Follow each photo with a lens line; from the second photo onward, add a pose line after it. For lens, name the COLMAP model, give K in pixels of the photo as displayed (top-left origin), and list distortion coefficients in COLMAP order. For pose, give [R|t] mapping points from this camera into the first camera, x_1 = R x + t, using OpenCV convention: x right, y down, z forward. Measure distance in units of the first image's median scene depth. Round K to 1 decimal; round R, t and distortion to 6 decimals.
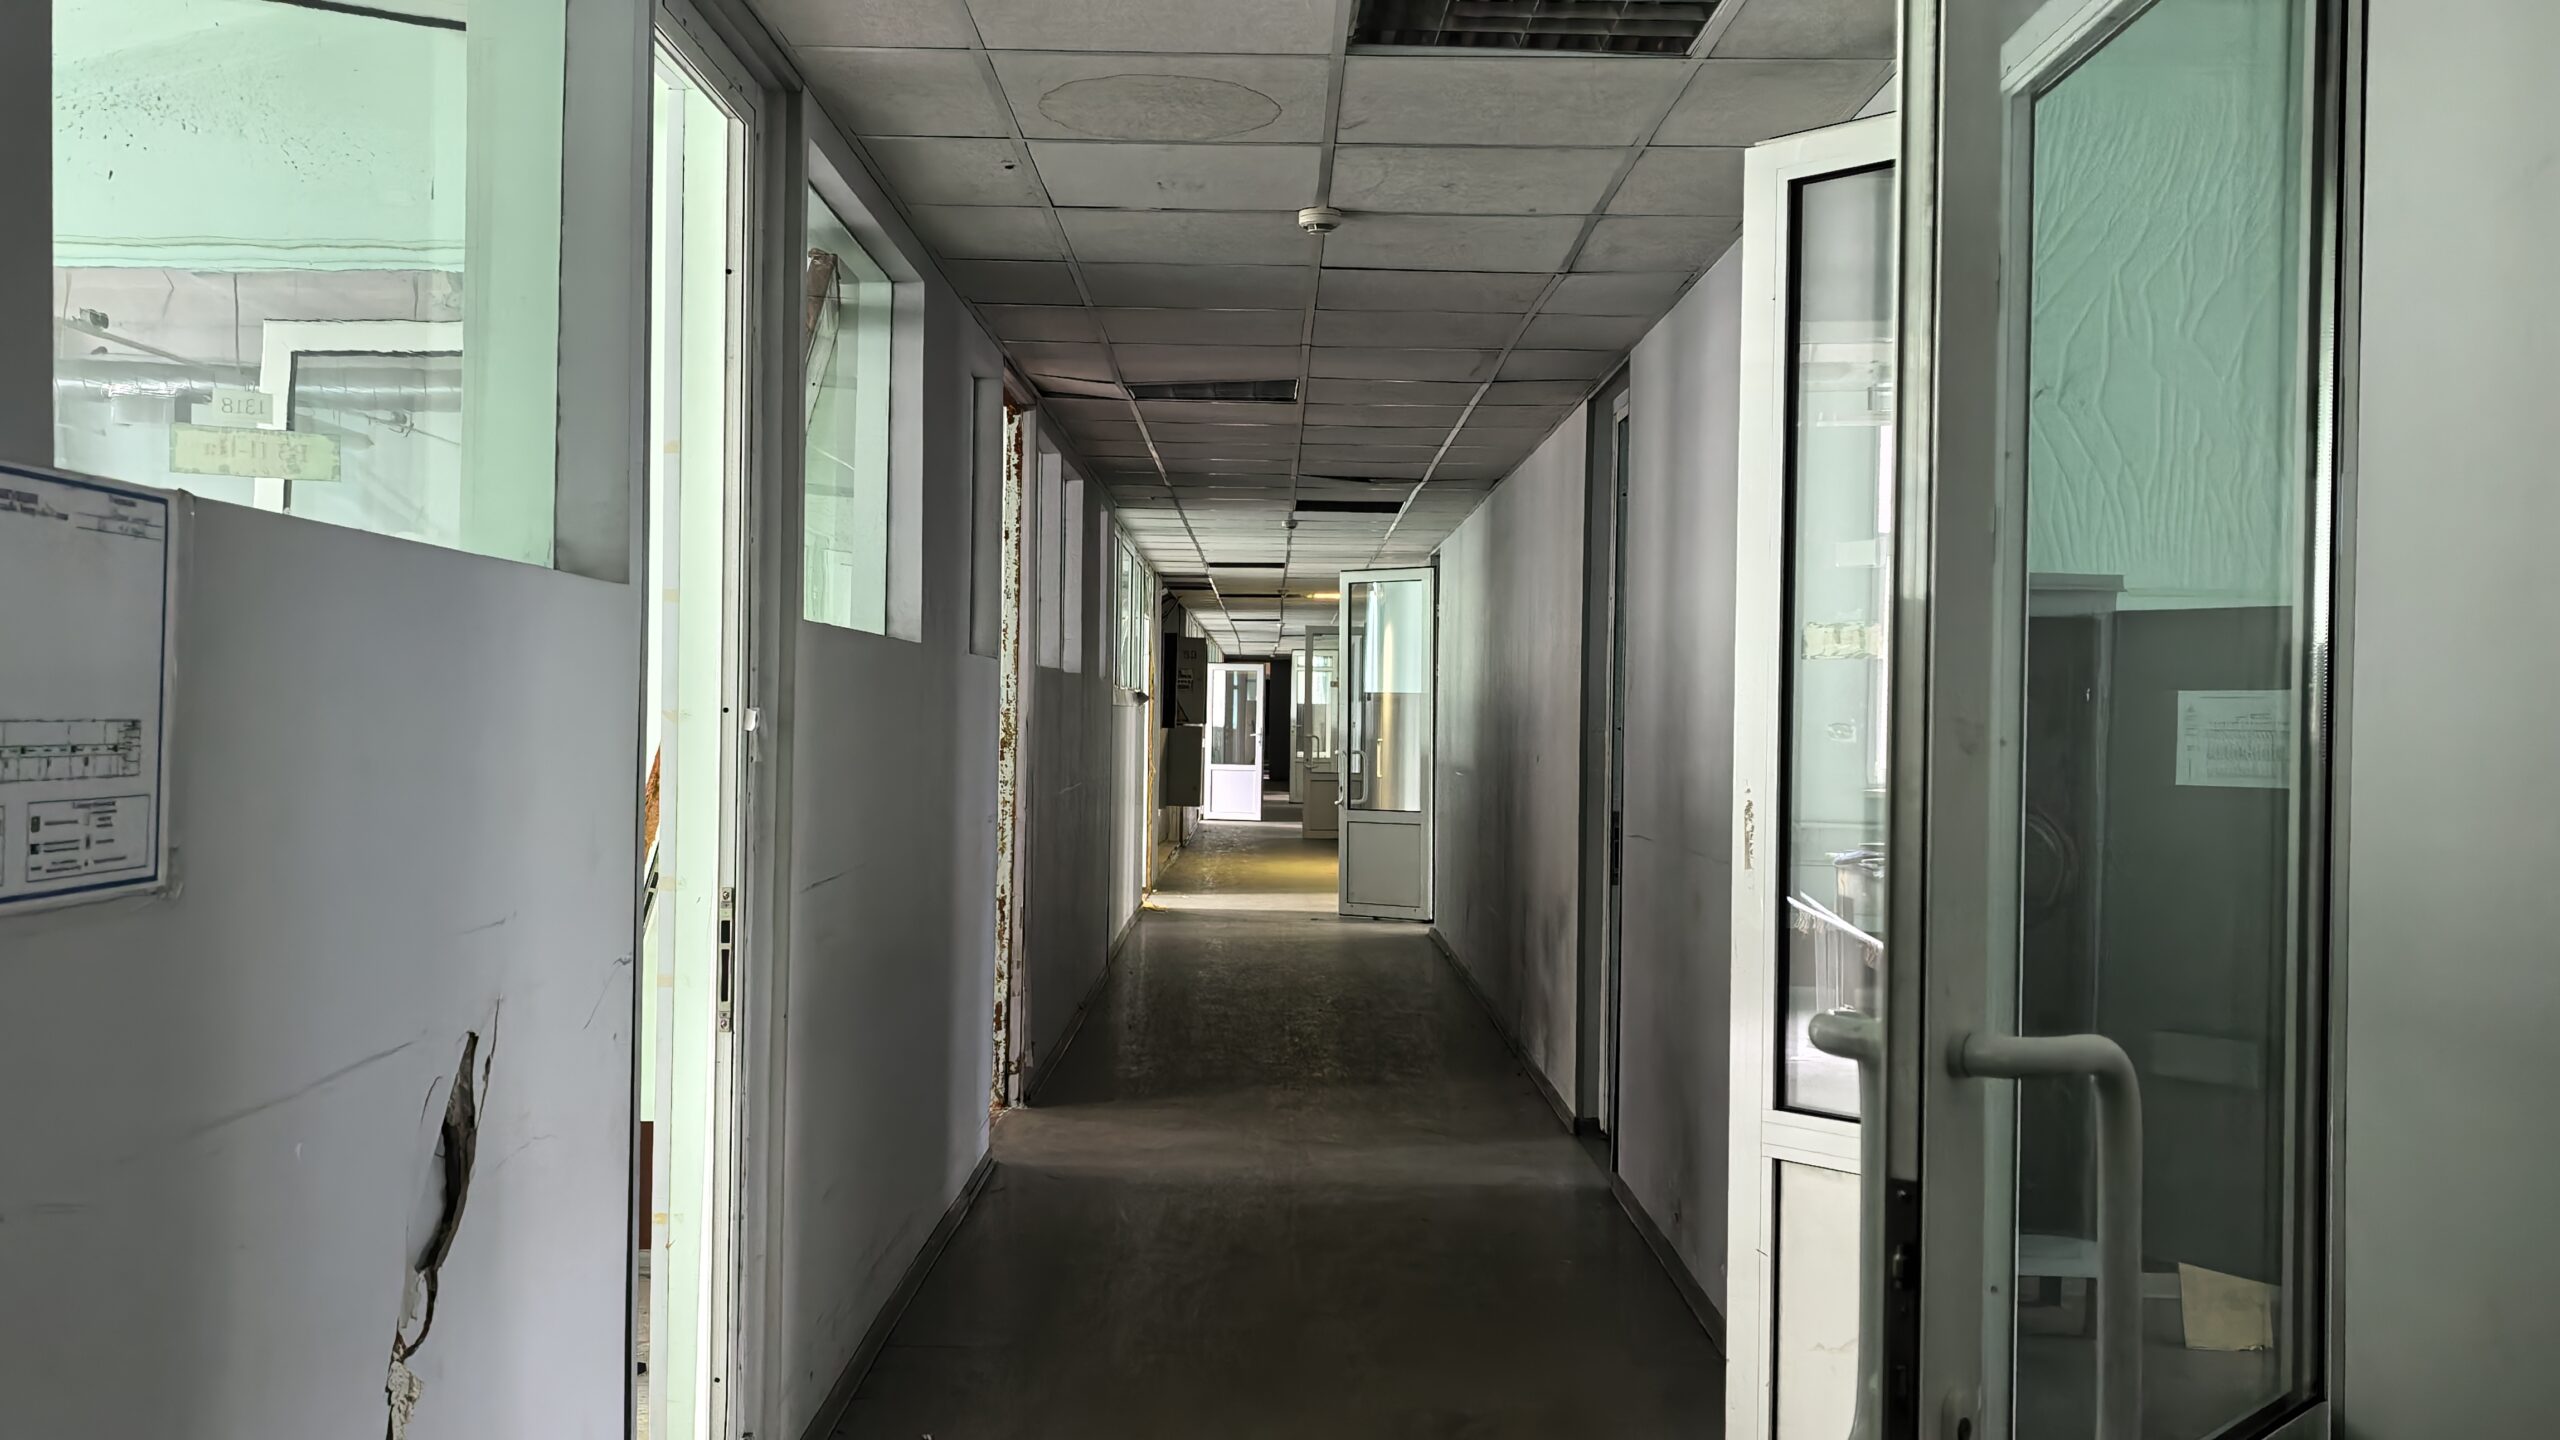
lens RADIAL K [[2244.3, 0, 1280.0], [0, 2244.3, 720.0], [0, 0, 1]] dist [0.006589, 0.014310]
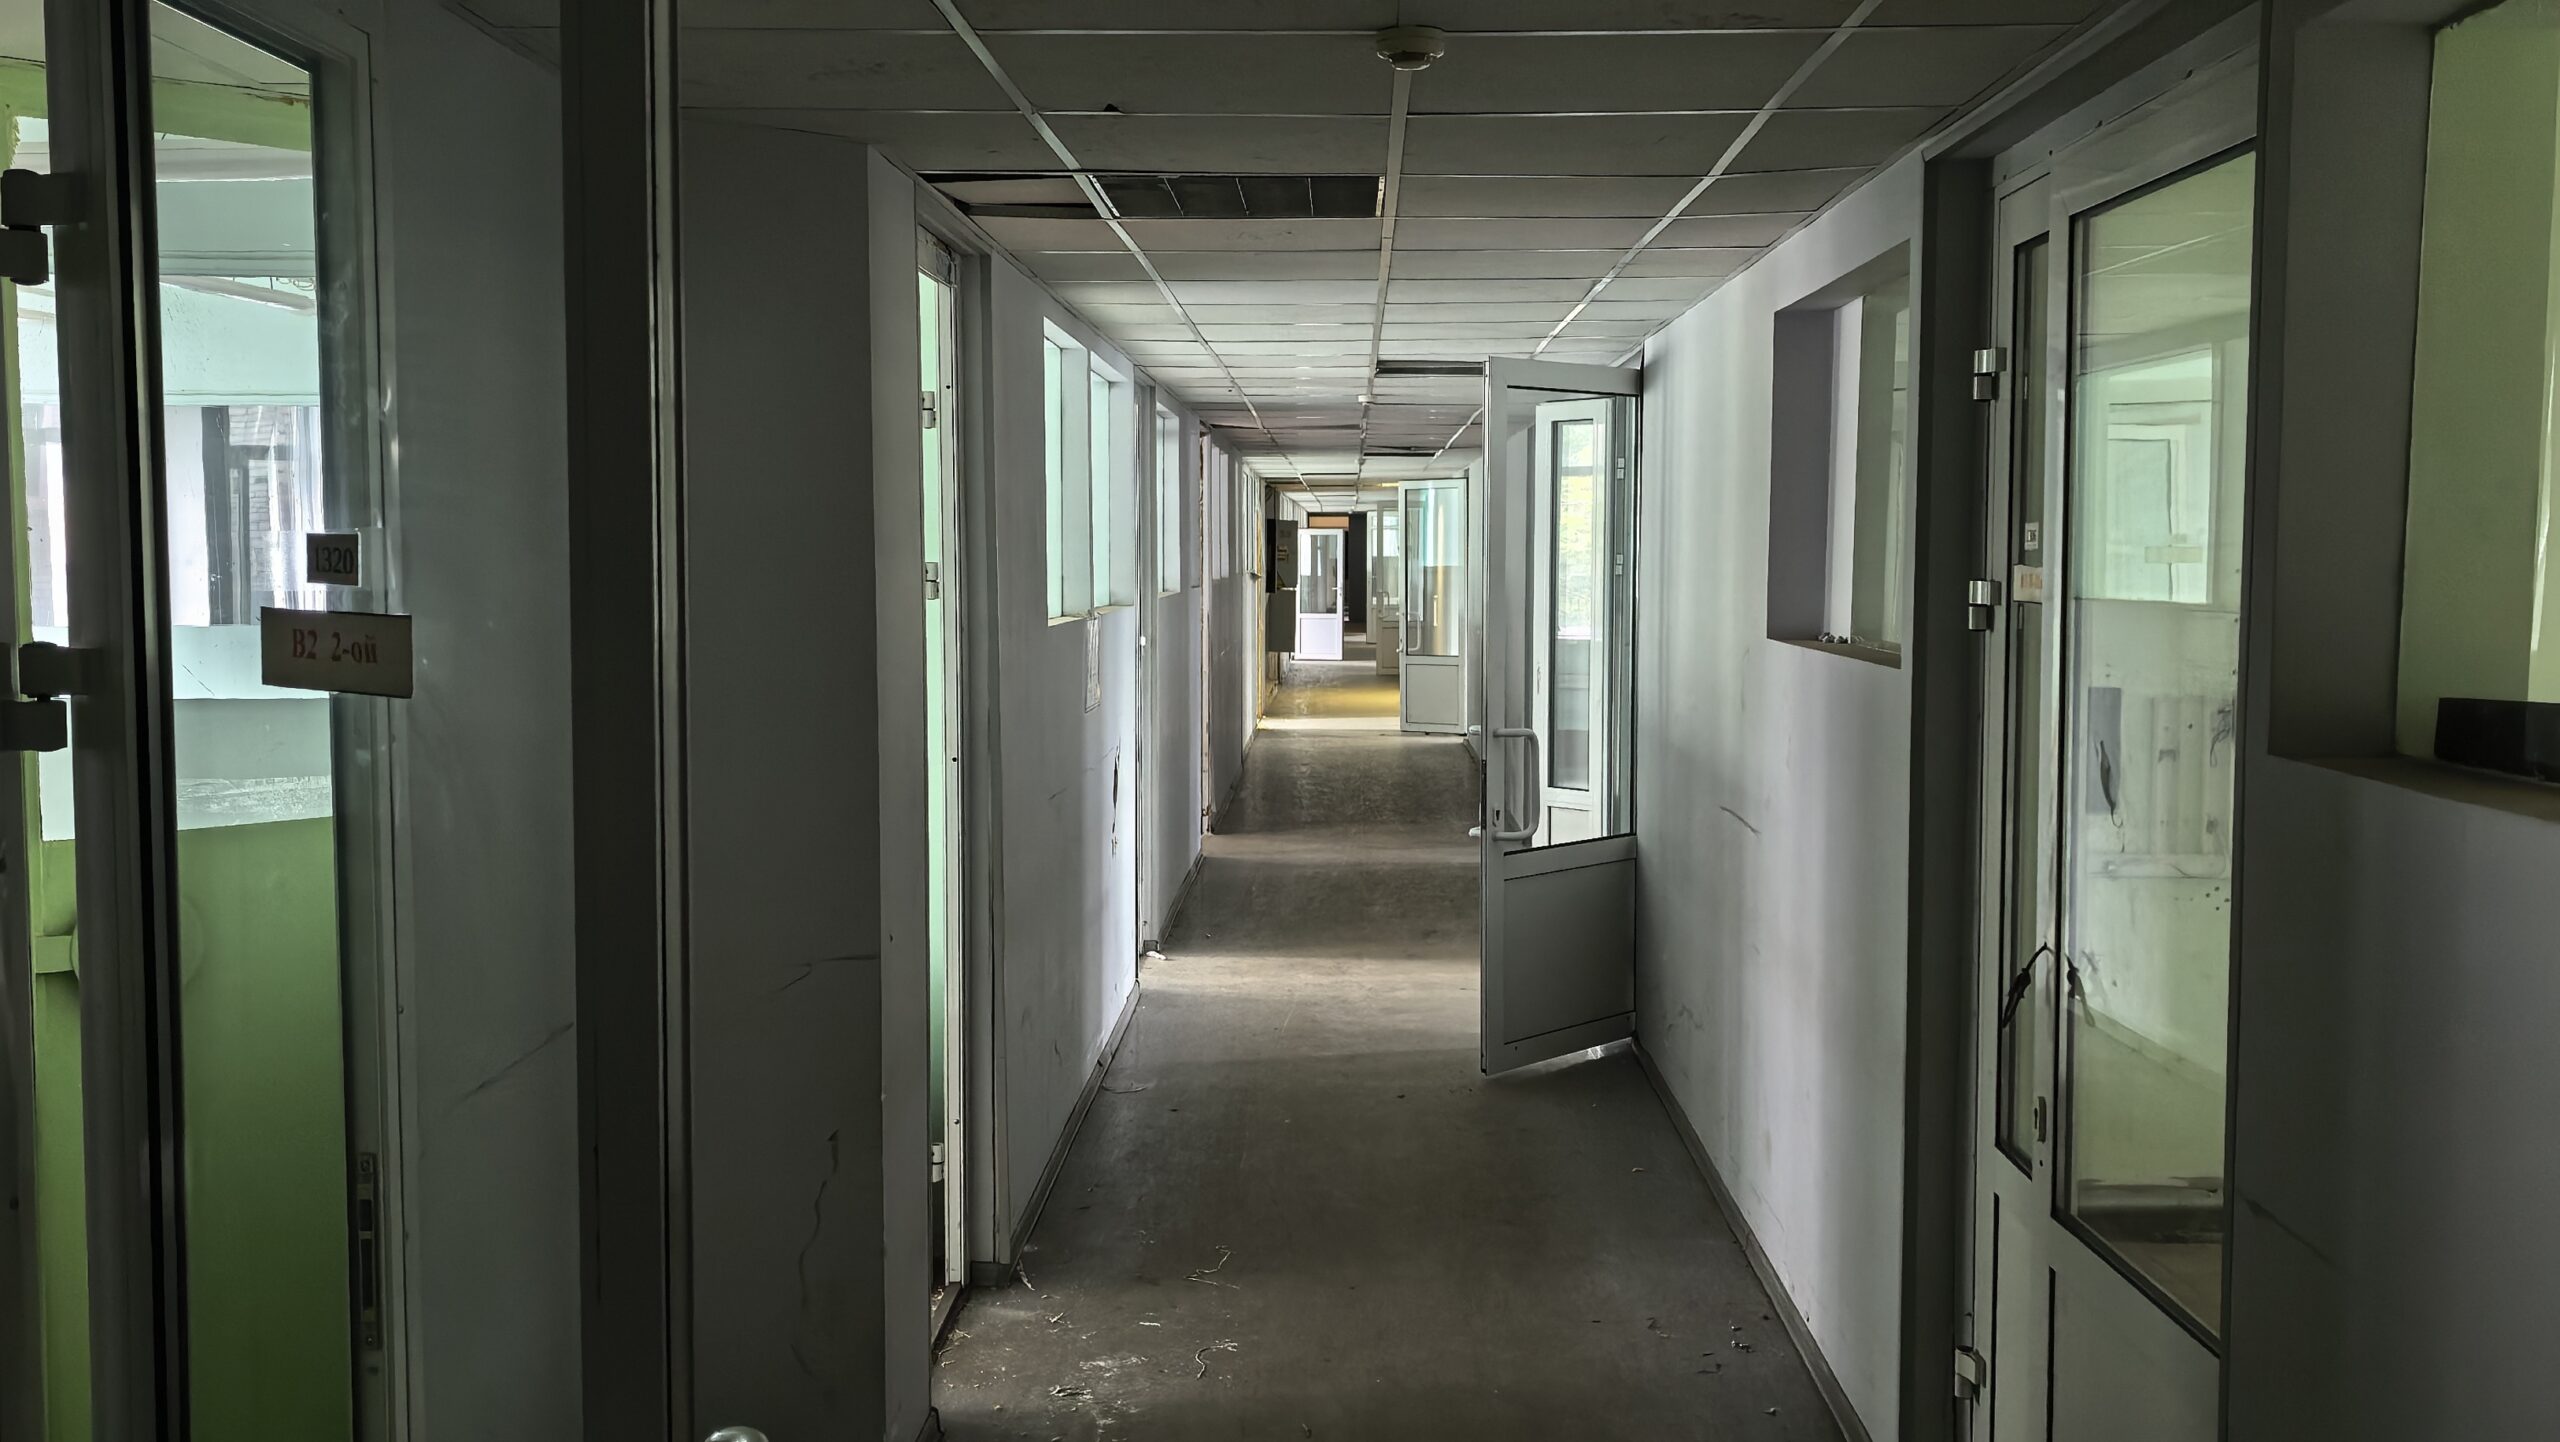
lens RADIAL K [[2244.3, 0, 1280.0], [0, 2244.3, 721.0], [0, 0, 1]] dist [0.006589, 0.014310]
pose [[0.999258, -0.013477, -0.036089, 0.001716], [0.016145, 0.997077, 0.074681, -0.018913], [0.034977, -0.075208, 0.996554, -0.297381]]
